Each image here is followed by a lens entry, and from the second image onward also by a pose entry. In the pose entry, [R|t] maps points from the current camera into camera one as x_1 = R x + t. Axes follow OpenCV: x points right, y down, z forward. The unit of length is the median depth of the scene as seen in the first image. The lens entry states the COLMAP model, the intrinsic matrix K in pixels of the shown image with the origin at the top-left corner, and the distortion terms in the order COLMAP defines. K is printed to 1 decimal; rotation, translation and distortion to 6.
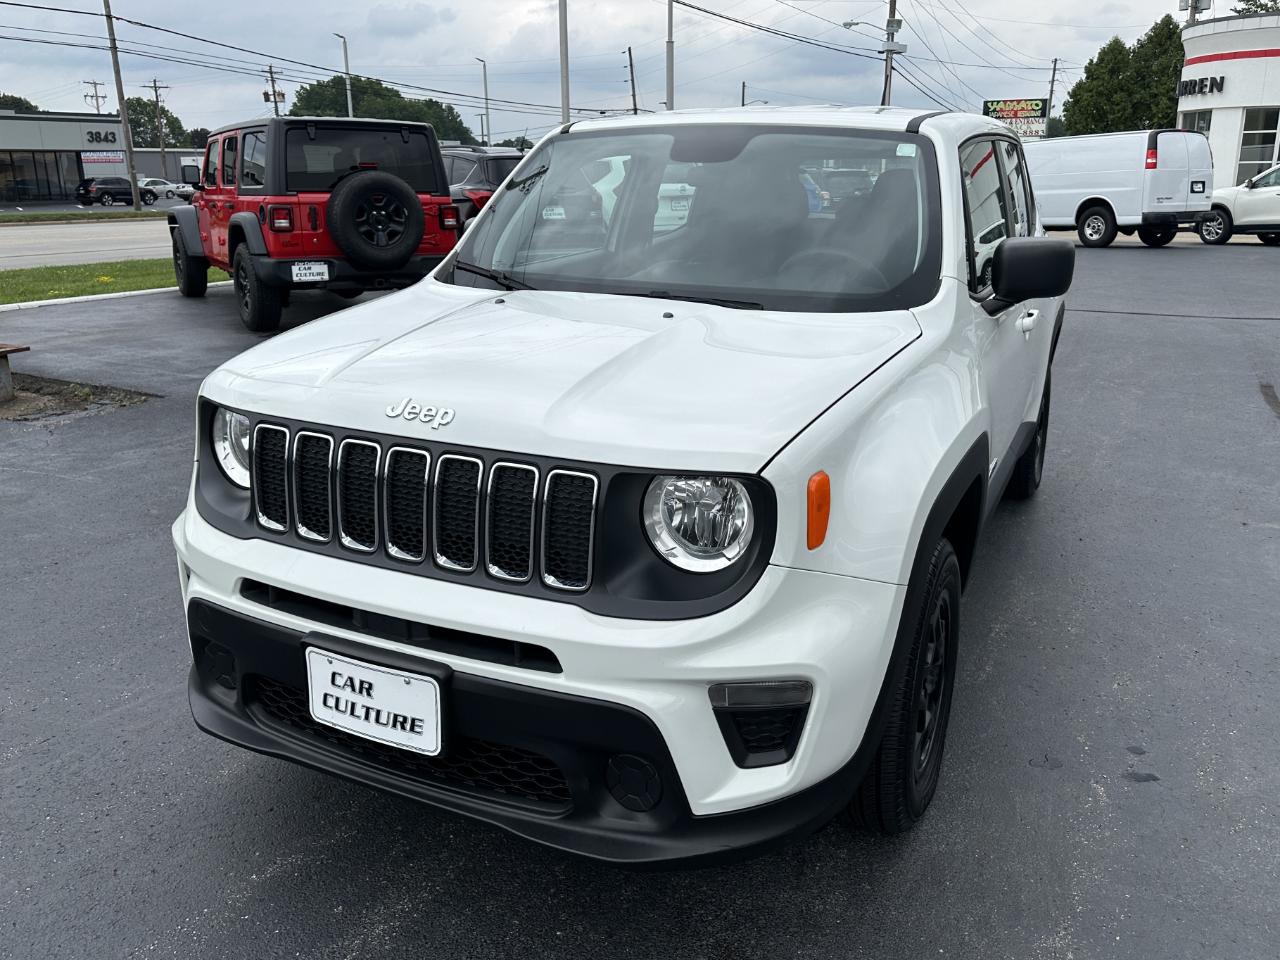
lens RADIAL K [[1036.0, 0, 660.5], [0, 1036.0, 439.7], [0, 0, 1]] dist [0.039914, -0.054760]
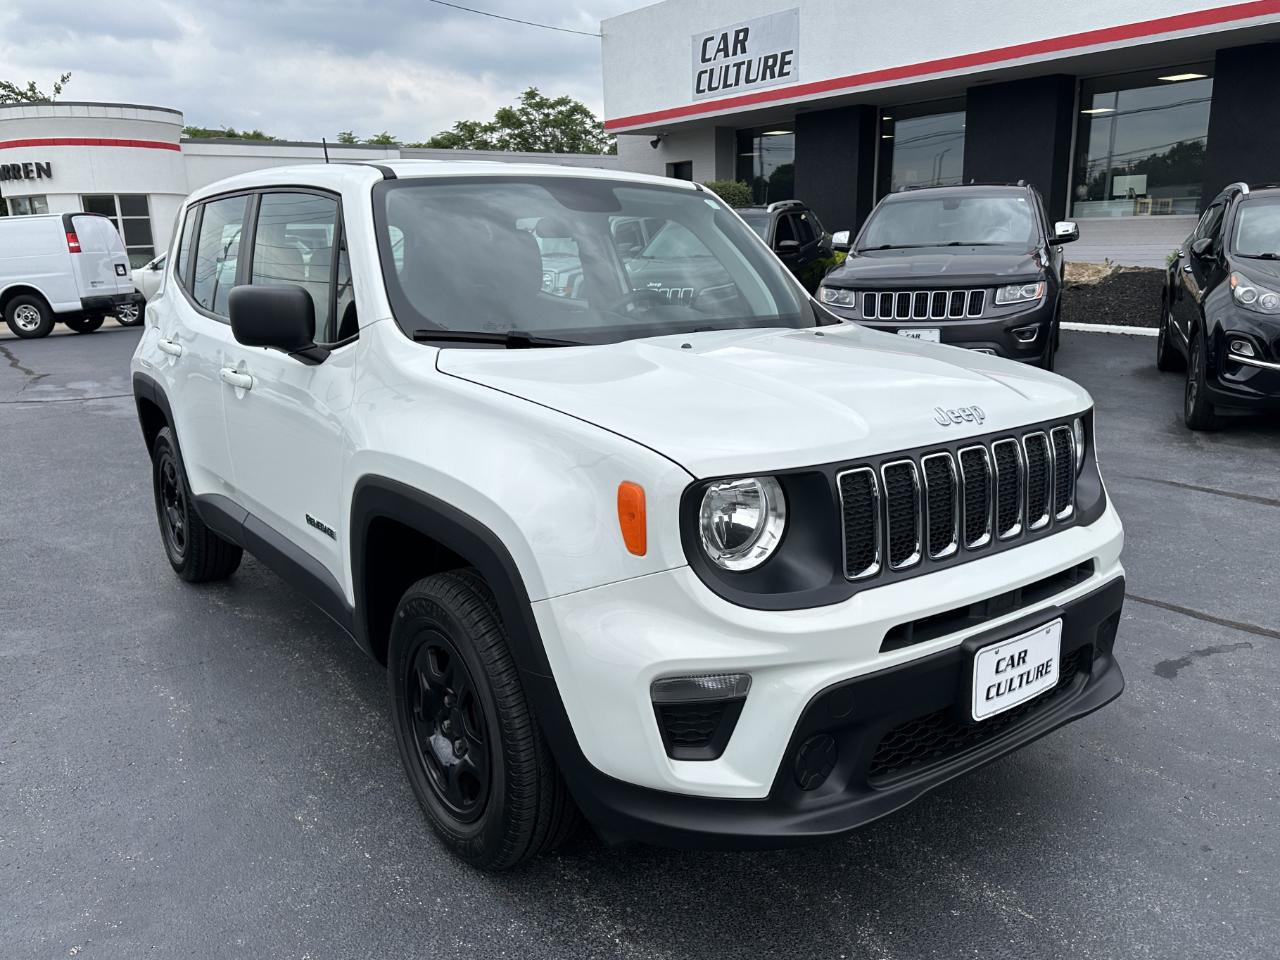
lens RADIAL K [[1040.0, 0, 662.7], [0, 1040.0, 483.6], [0, 0, 1]] dist [0.053309, -0.070878]
pose [[0.457055, -0.212529, 0.863674, -1.180411], [0.250221, 0.962539, 0.104440, -0.132680], [-0.853516, 0.168374, 0.493113, 0.628321]]
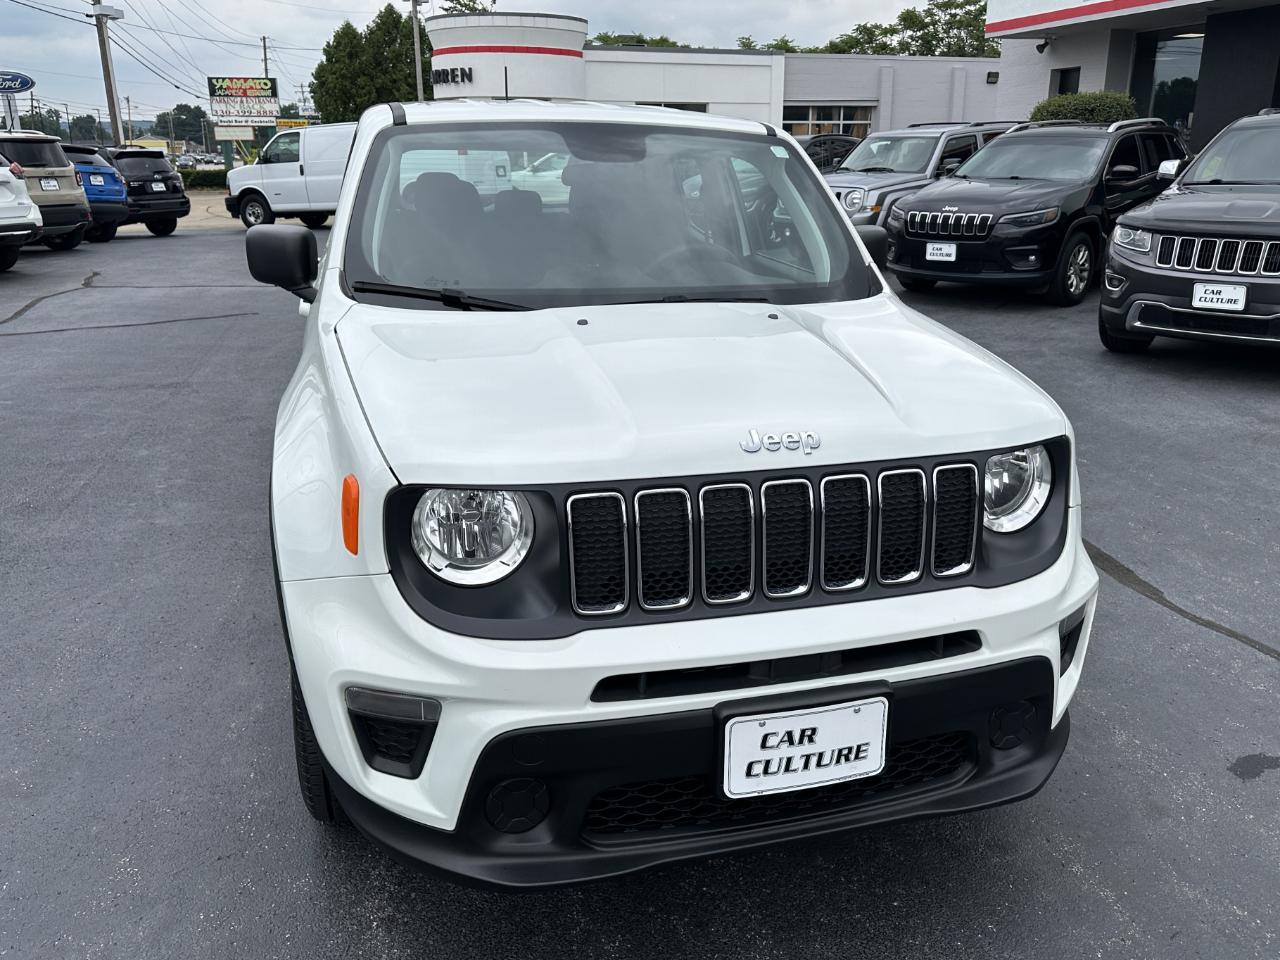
lens RADIAL K [[1031.7, 0, 687.4], [0, 1031.7, 458.1], [0, 0, 1]] dist [0.056150, -0.076864]
pose [[0.740847, -0.188547, 0.644667, -0.782426], [0.166168, 0.981406, 0.096075, -0.099987], [-0.650795, 0.035947, 0.758402, 0.293264]]
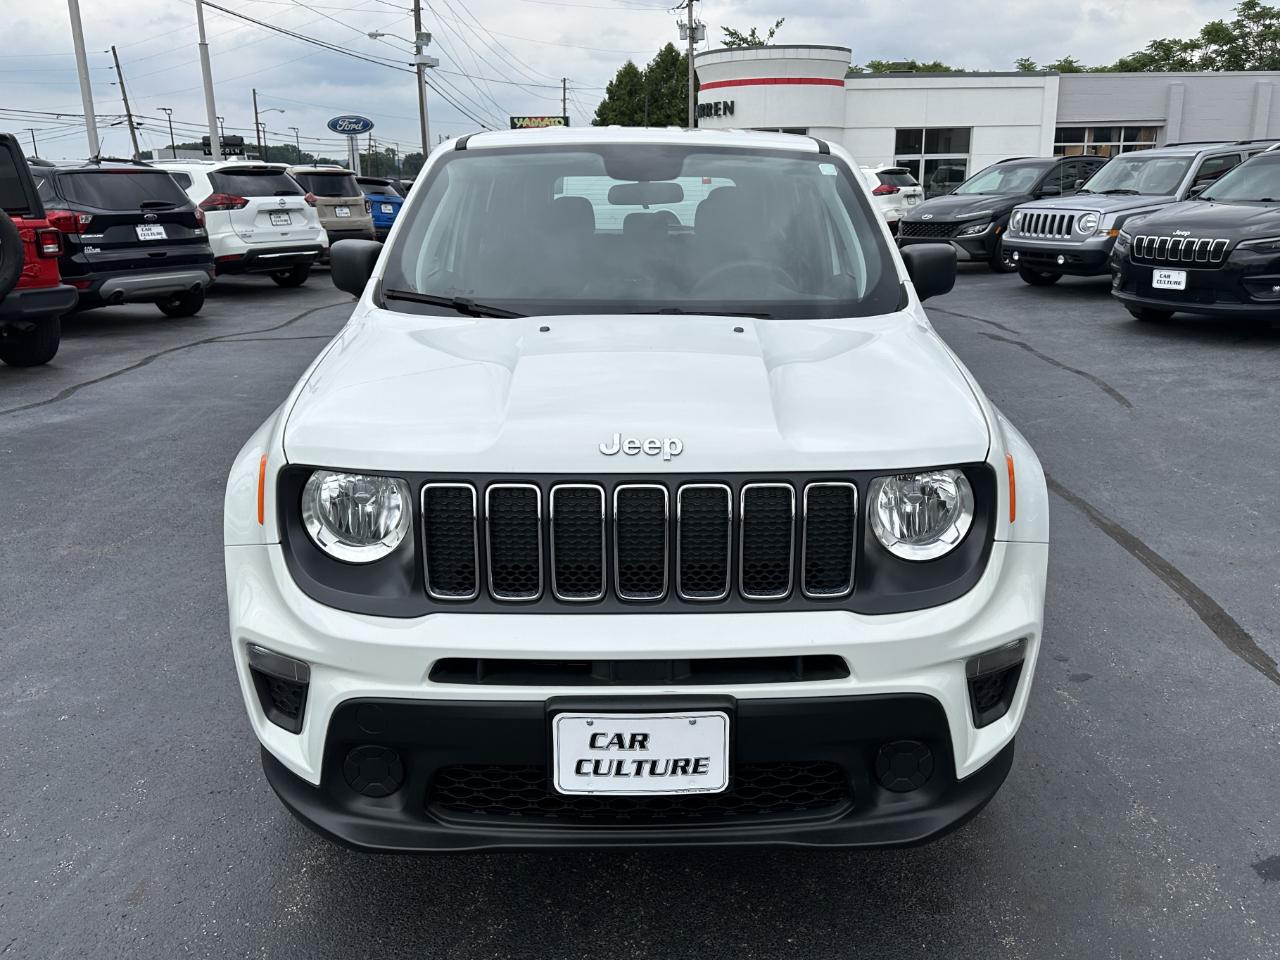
lens RADIAL K [[1034.7, 0, 676.9], [0, 1034.7, 442.6], [0, 0, 1]] dist [0.049641, -0.061844]
pose [[0.893970, -0.116041, 0.432842, -0.532812], [0.119850, 0.992618, 0.018580, -0.037557], [-0.431803, 0.035266, 0.901278, 0.104365]]
